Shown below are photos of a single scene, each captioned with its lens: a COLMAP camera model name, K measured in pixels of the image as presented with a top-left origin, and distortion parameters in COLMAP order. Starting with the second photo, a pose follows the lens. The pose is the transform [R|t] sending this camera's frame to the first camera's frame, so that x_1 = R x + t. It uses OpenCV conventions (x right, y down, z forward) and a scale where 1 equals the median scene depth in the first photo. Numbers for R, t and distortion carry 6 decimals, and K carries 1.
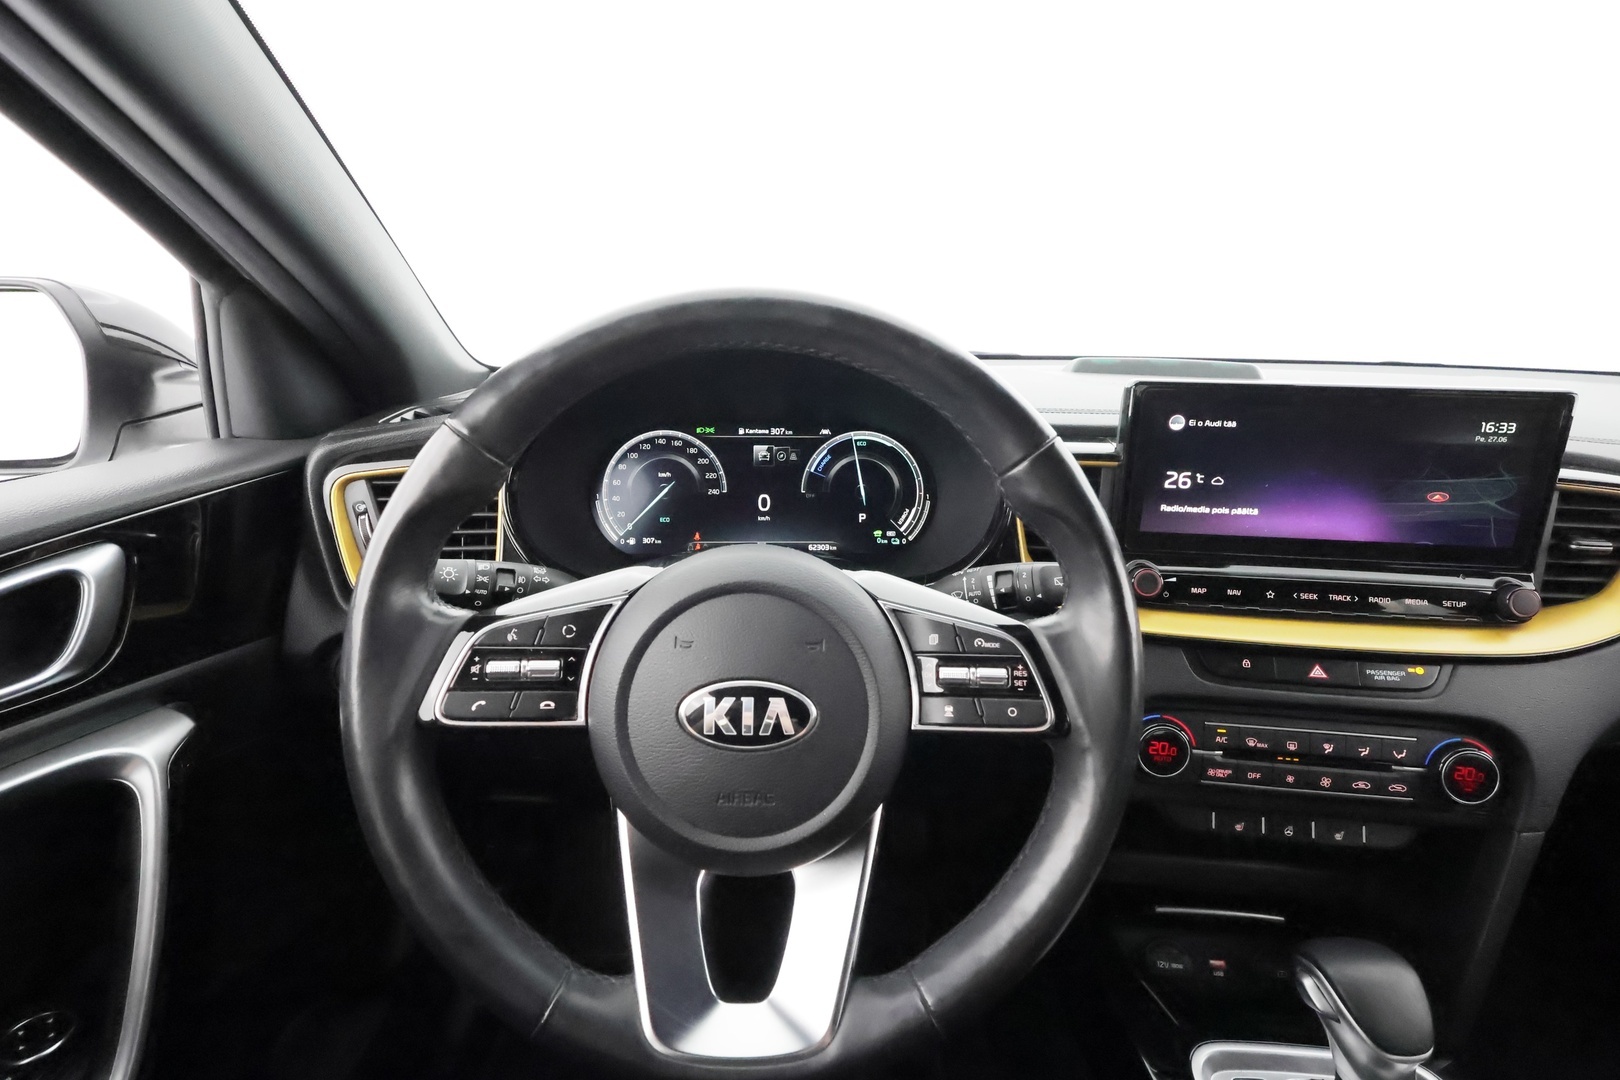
lens RADIAL K [[751.7, 0, 809.0], [0, 751.7, 542.4], [0, 0, 1]] dist [-0.002950, -0.000521]
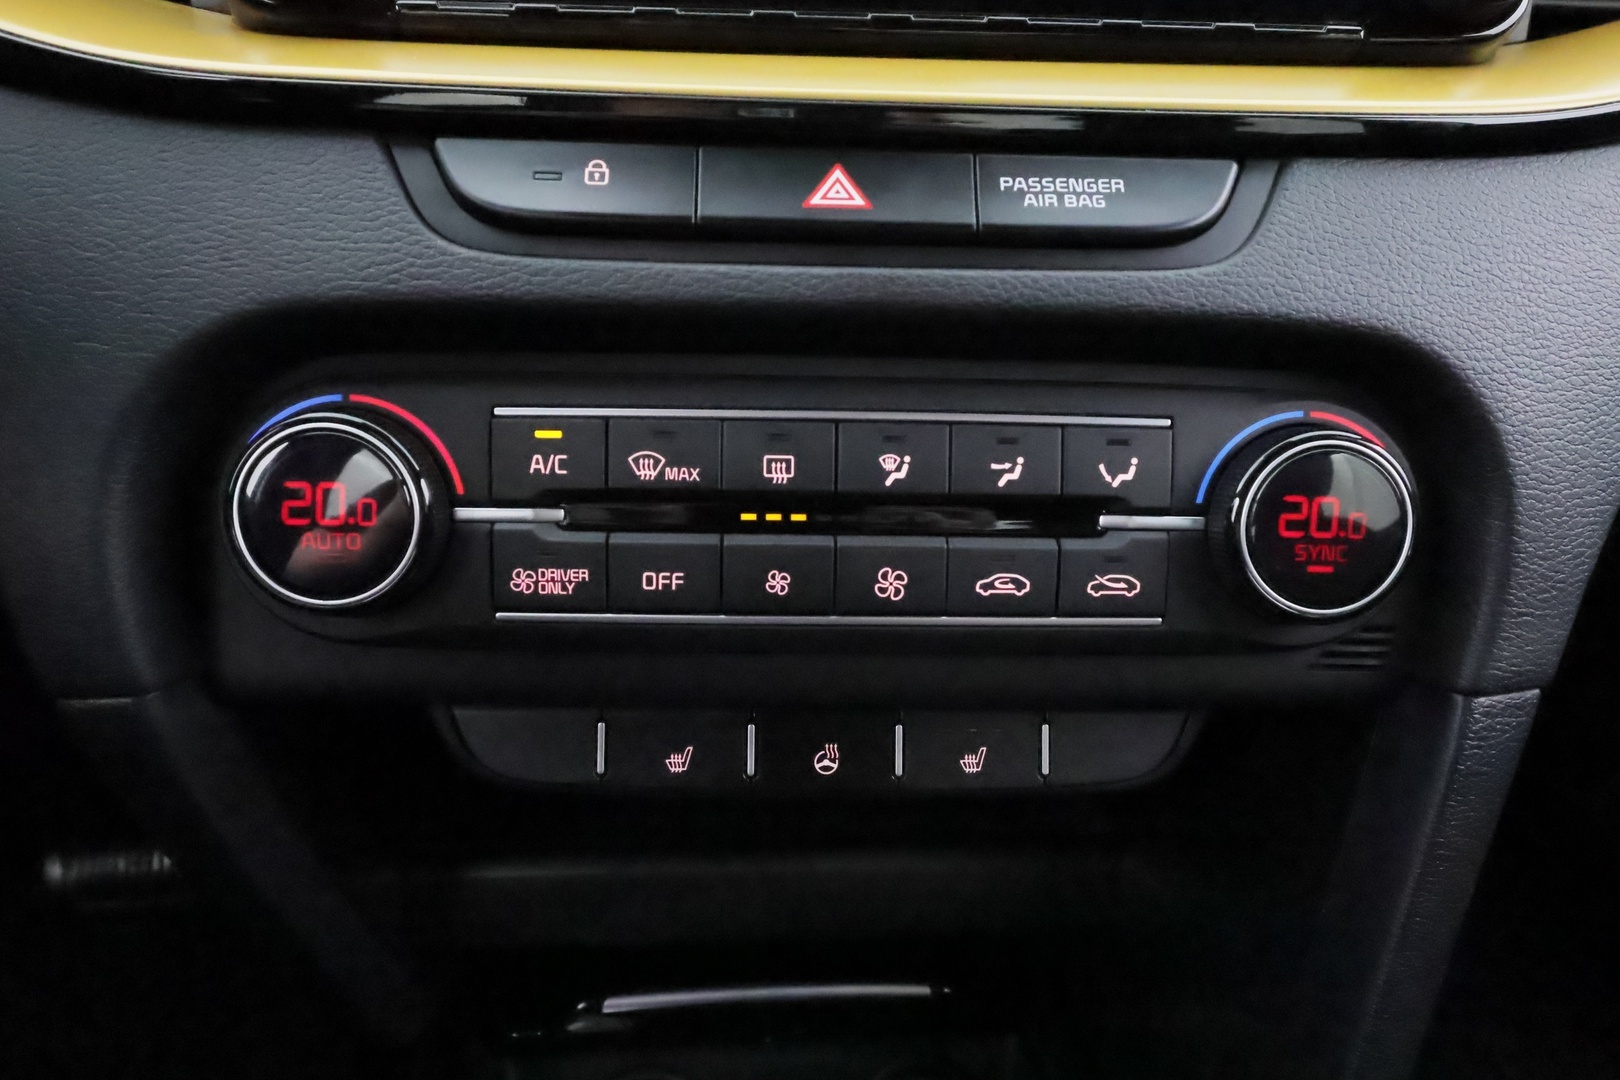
lens RADIAL K [[1007.1, 0, 820.7], [0, 1007.1, 523.2], [0, 0, 1]] dist [-0.006150, -0.000083]
pose [[0.985389, -0.050764, 0.162581, 0.596412], [0.038449, 0.996211, 0.078014, 0.262847], [-0.165925, -0.070623, 0.983606, 0.615589]]
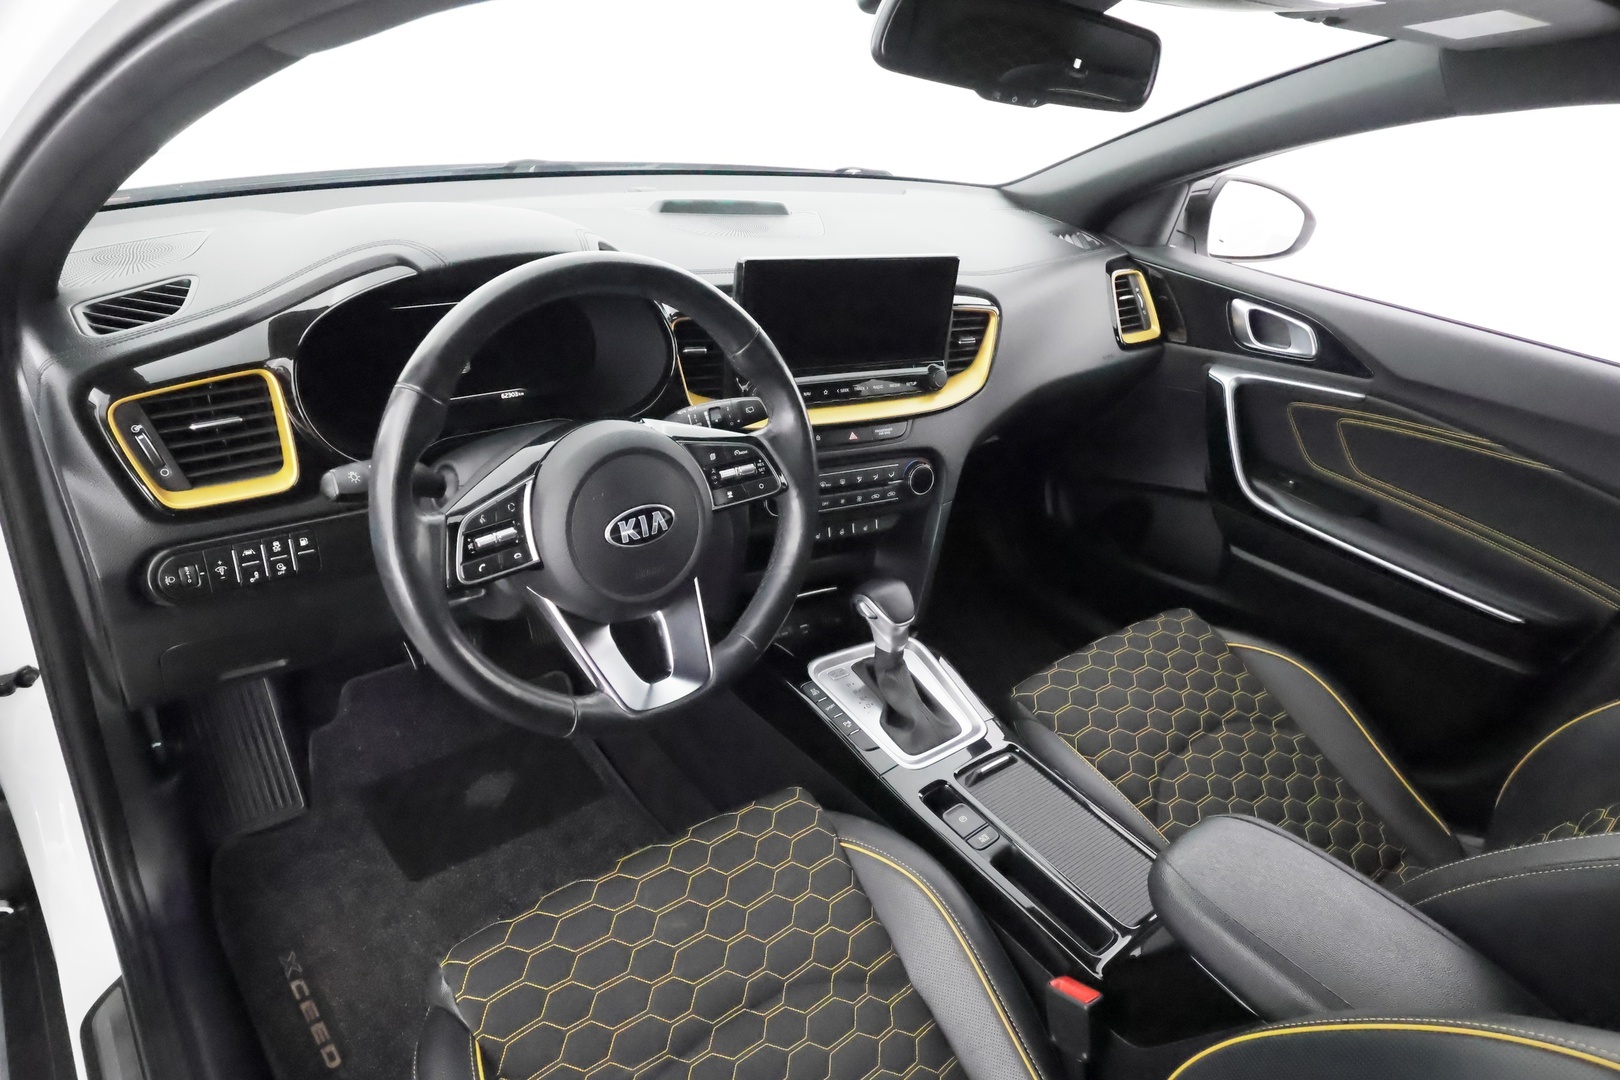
lens RADIAL K [[1042.9, 0, 803.4], [0, 1042.9, 545.5], [0, 0, 1]] dist [-0.005747, -0.000821]
pose [[0.788864, -0.226912, 0.571143, -0.783708], [0.061002, 0.953663, 0.294628, -0.283275], [-0.611533, -0.197580, 0.766152, -0.752907]]
